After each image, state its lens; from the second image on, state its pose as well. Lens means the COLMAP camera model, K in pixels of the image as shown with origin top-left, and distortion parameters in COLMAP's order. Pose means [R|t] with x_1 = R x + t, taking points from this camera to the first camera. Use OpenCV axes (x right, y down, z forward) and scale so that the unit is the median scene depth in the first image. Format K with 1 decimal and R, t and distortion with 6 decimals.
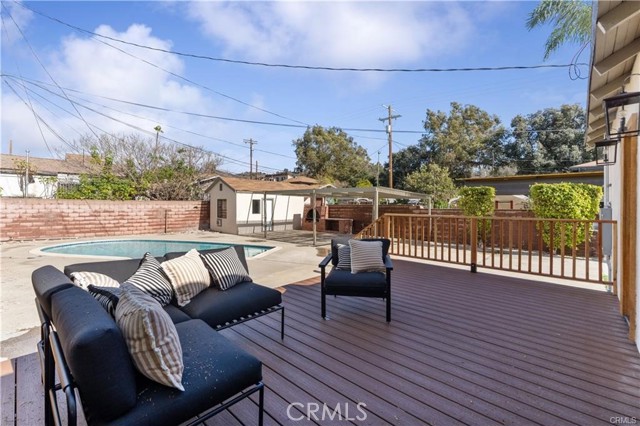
lens RADIAL K [[280.6, 0, 320.0], [0, 280.6, 213.0], [0, 0, 1]] dist [0.001023, 0.000019]
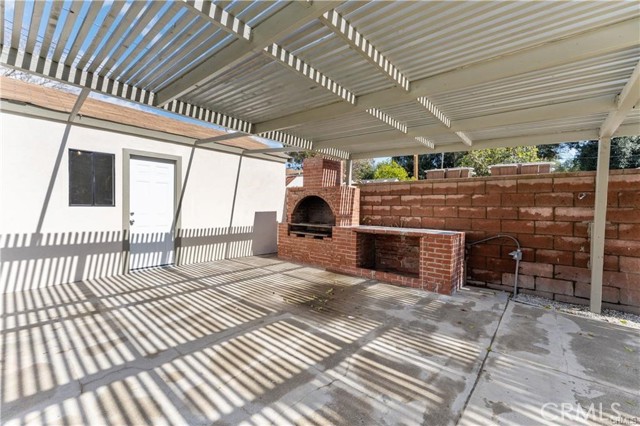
lens RADIAL K [[268.6, 0, 320.0], [0, 268.6, 213.0], [0, 0, 1]] dist [0.000623, 0.000093]
pose [[0.999183, 0.013592, 0.038066, -0.028329], [-0.013361, 0.999891, -0.006311, 0.007585], [-0.038148, 0.005798, 0.999255, 0.736388]]
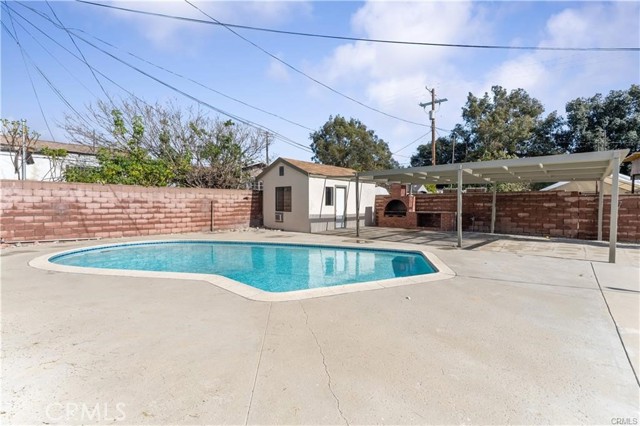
lens RADIAL K [[274.3, 0, 322.9], [0, 274.3, 221.5], [0, 0, 1]] dist [-0.001699, 0.000081]
pose [[0.999879, -0.004923, 0.014738, -0.253517], [0.004404, 0.999375, 0.035083, 0.019771], [-0.014901, -0.035014, 0.999276, 0.248987]]
